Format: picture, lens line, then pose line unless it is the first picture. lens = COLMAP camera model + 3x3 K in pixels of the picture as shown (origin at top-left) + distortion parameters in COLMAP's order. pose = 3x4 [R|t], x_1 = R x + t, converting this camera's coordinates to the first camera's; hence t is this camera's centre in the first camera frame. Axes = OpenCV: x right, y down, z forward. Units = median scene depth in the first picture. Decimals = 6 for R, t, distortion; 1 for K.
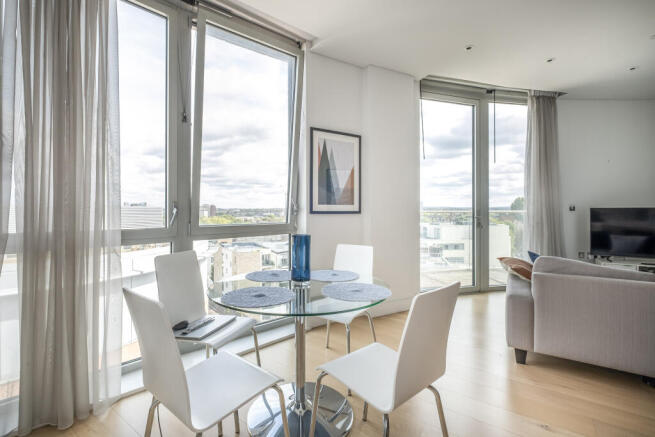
lens RADIAL K [[292.0, 0, 330.6], [0, 292.0, 214.5], [0, 0, 1]] dist [-0.001641, -0.000217]
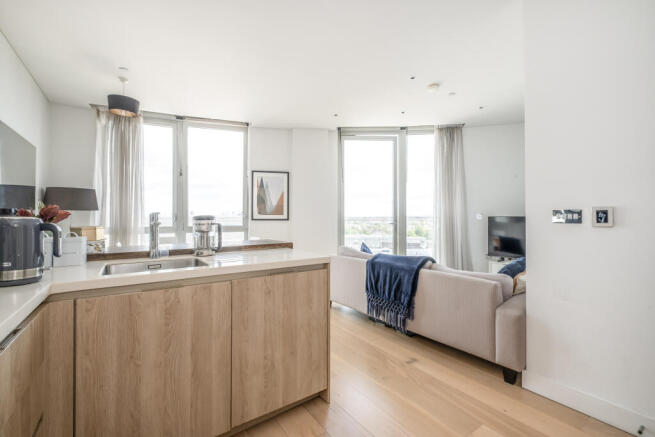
lens RADIAL K [[292.0, 0, 330.6], [0, 292.0, 214.5], [0, 0, 1]] dist [-0.001641, -0.000217]
pose [[0.942269, -0.000562, -0.334856, 0.897565], [-0.006837, 0.999758, -0.020916, -0.003282], [0.334787, 0.021998, 0.942037, -0.452465]]
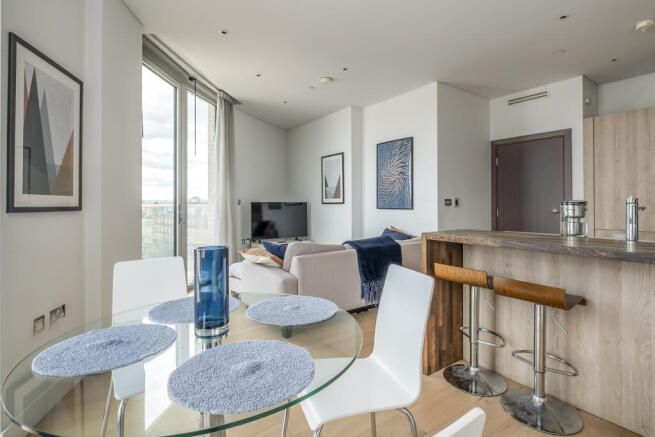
lens RADIAL K [[318.9, 0, 326.9], [0, 318.9, 201.4], [0, 0, 1]] dist [-0.002206, -0.000738]
pose [[0.347891, 0.007080, 0.937508, -0.353635], [0.011824, 0.999859, -0.011938, -0.008133], [-0.937460, 0.015238, 0.347758, 0.310441]]
